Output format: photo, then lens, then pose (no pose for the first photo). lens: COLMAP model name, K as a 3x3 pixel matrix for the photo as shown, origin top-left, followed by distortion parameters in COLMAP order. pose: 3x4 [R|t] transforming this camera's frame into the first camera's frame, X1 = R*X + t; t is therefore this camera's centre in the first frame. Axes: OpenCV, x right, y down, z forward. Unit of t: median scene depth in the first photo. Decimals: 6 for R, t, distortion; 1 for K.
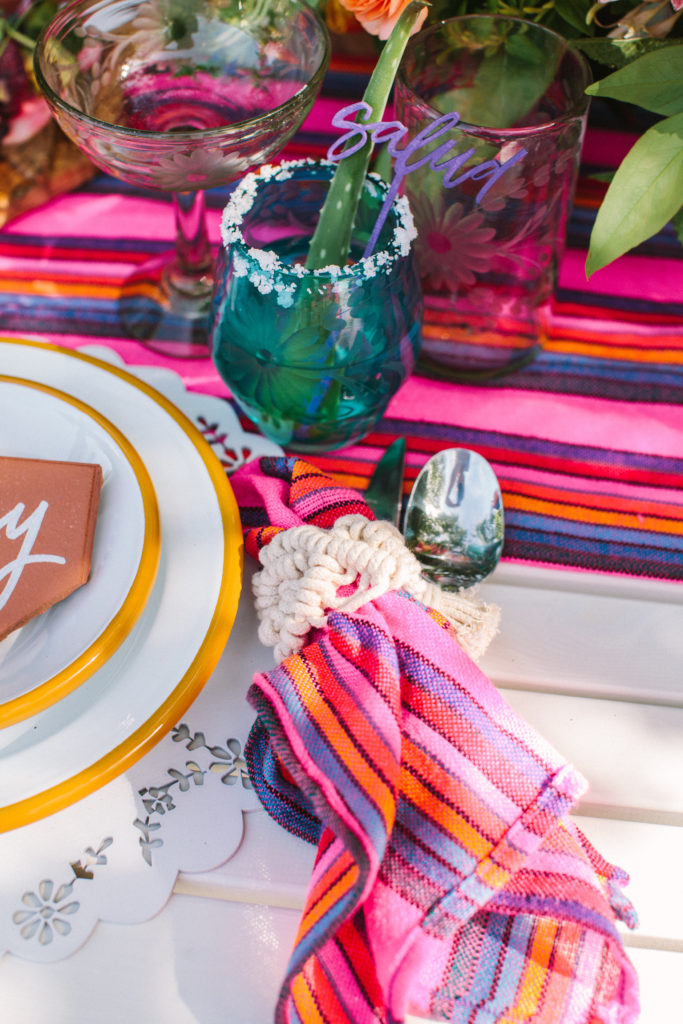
lens RADIAL K [[1534.4, 0, 346.5], [0, 1534.4, 511.2], [0, 0, 1]] dist [-0.254675, 0.394434]
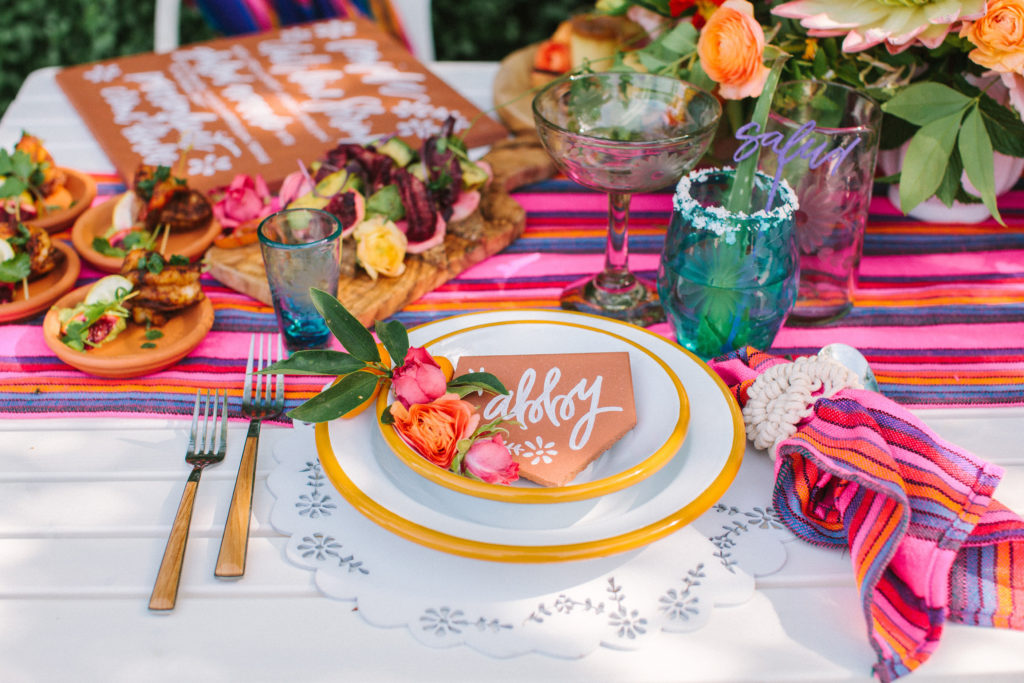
lens RADIAL K [[1534.4, 0, 512.0], [0, 1534.4, 341.5], [0, 0, 1]] dist [-0.254675, 0.394434]
pose [[0.986480, -0.094869, 0.133633, -0.479566], [0.135526, 0.930712, -0.339719, 0.458518], [-0.092145, 0.353236, 0.930985, -0.394892]]
